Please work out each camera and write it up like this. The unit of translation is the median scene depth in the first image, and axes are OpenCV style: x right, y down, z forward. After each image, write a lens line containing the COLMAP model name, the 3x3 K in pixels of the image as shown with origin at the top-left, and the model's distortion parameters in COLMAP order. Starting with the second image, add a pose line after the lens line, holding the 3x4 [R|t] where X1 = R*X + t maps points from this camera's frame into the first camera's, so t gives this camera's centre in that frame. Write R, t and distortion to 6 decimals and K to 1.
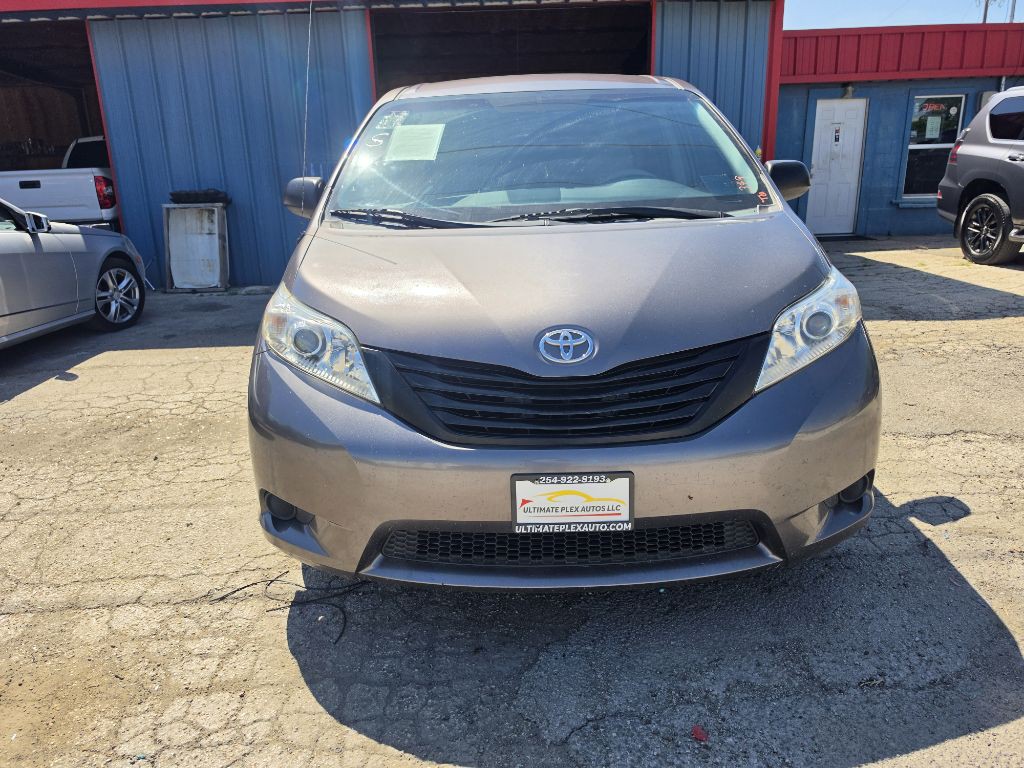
lens RADIAL K [[712.9, 0, 504.5], [0, 712.9, 373.9], [0, 0, 1]] dist [0.020541, -0.027395]
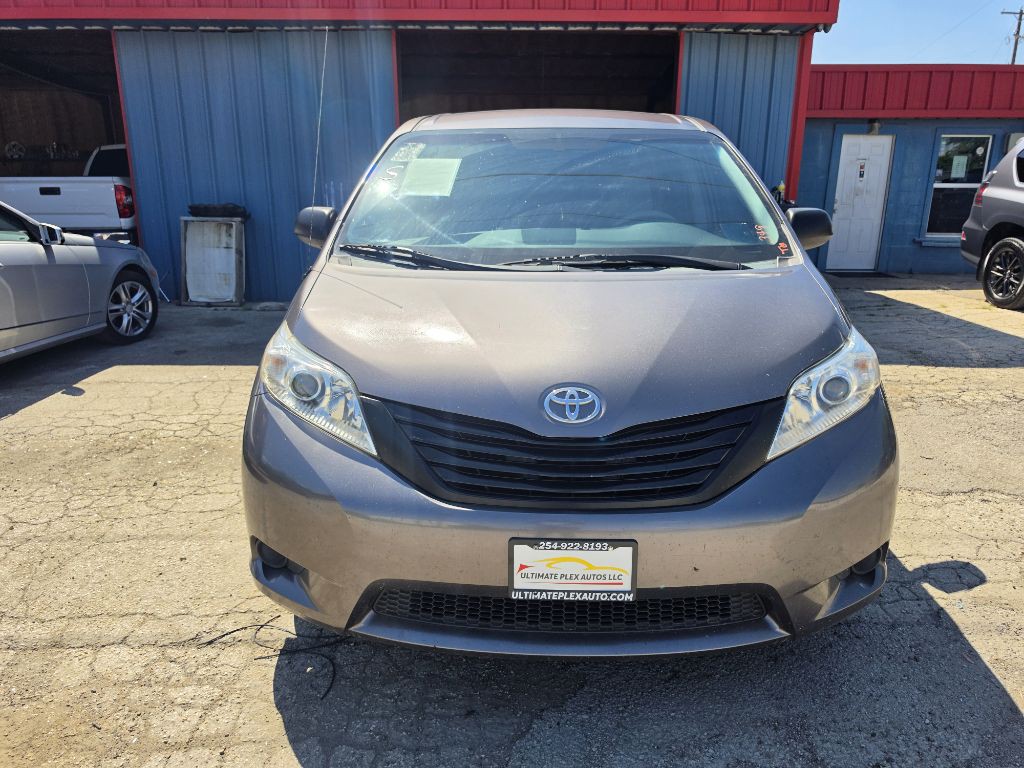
lens RADIAL K [[712.9, 0, 515.1], [0, 712.9, 386.1], [0, 0, 1]] dist [0.020541, -0.027395]
pose [[0.999200, 0.039441, -0.006602, 0.011550], [-0.039492, 0.999190, -0.007735, -0.042787], [0.006292, 0.007990, 0.999948, 0.029522]]
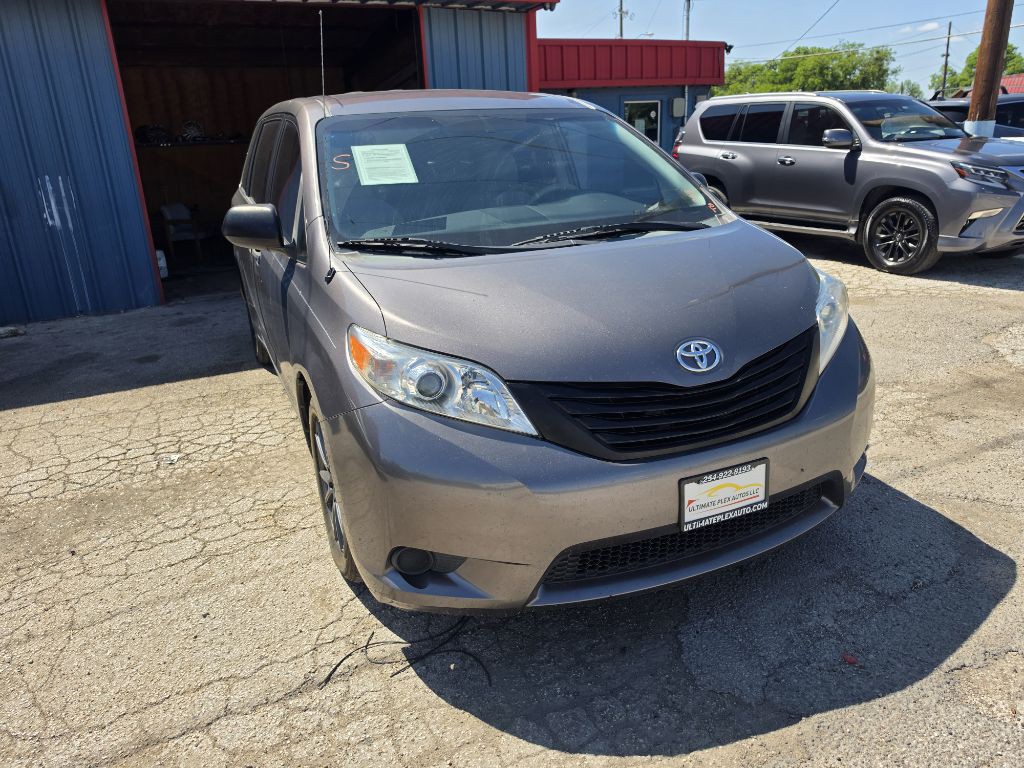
lens RADIAL K [[712.9, 0, 512.3], [0, 712.9, 382.7], [0, 0, 1]] dist [0.020541, -0.027395]
pose [[0.912311, -0.139045, 0.385169, -0.477443], [0.132743, 0.990215, 0.043050, -0.066361], [-0.387386, 0.011853, 0.921841, 0.069465]]
